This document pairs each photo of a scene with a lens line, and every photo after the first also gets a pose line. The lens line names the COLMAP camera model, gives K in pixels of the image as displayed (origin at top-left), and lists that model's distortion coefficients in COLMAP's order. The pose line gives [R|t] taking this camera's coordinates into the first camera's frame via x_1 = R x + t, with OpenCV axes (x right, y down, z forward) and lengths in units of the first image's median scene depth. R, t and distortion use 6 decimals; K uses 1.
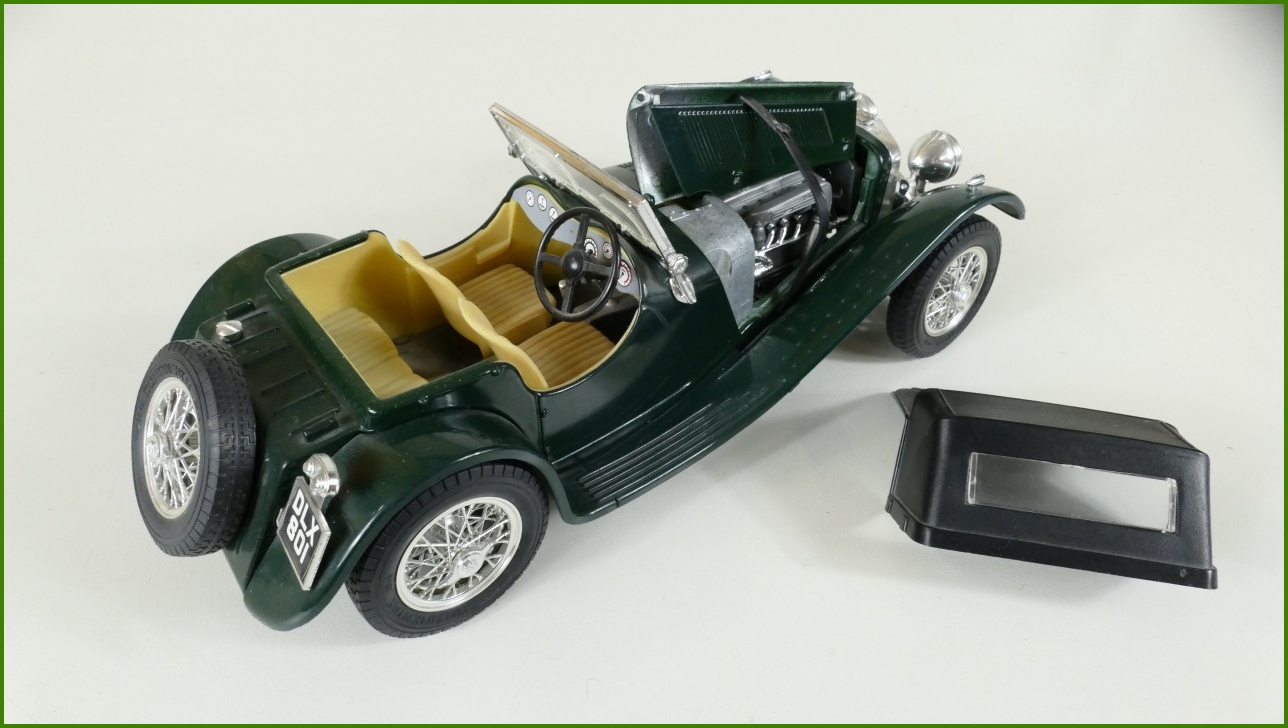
lens RADIAL K [[914.1, 0, 644.3], [0, 914.1, 362.5], [0, 0, 1]] dist [-0.065443, 0.117905]
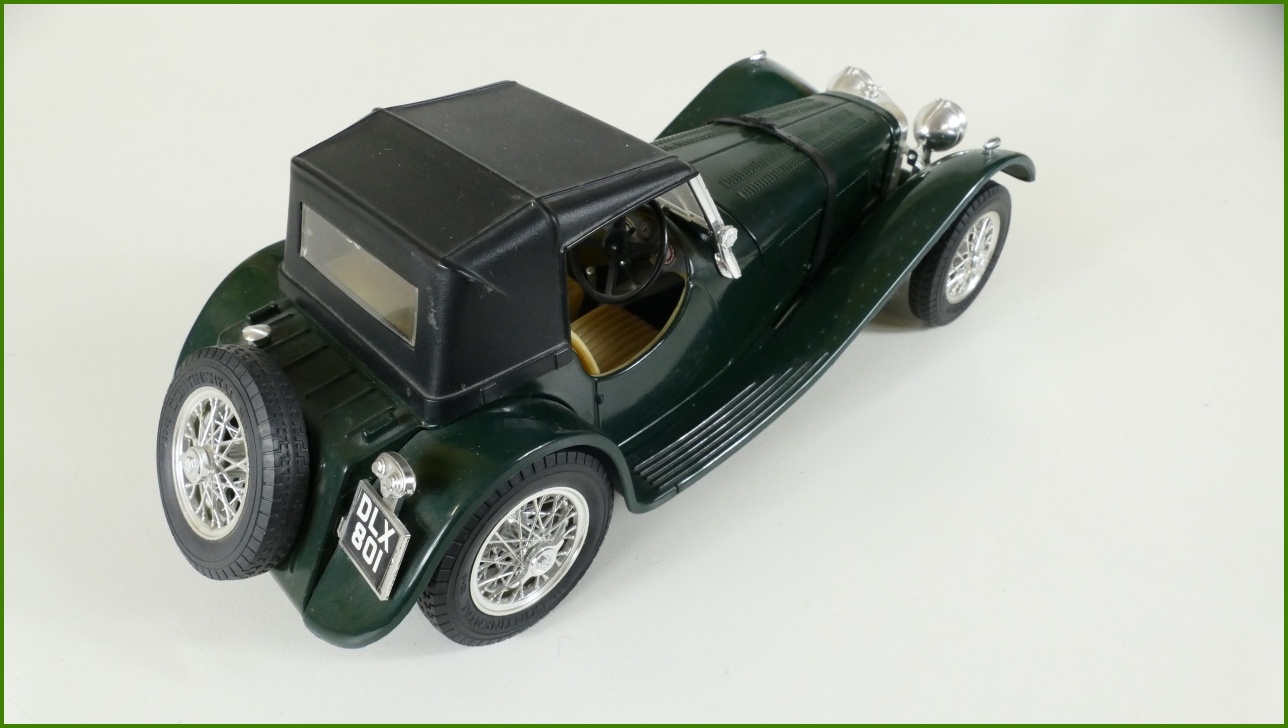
lens RADIAL K [[914.1, 0, 644.3], [0, 914.1, 362.5], [0, 0, 1]] dist [-0.065443, 0.117905]
pose [[0.994760, -0.070044, 0.074480, -0.142520], [0.071283, 0.997356, -0.014102, 0.036415], [-0.073296, 0.019337, 0.997123, 0.046410]]
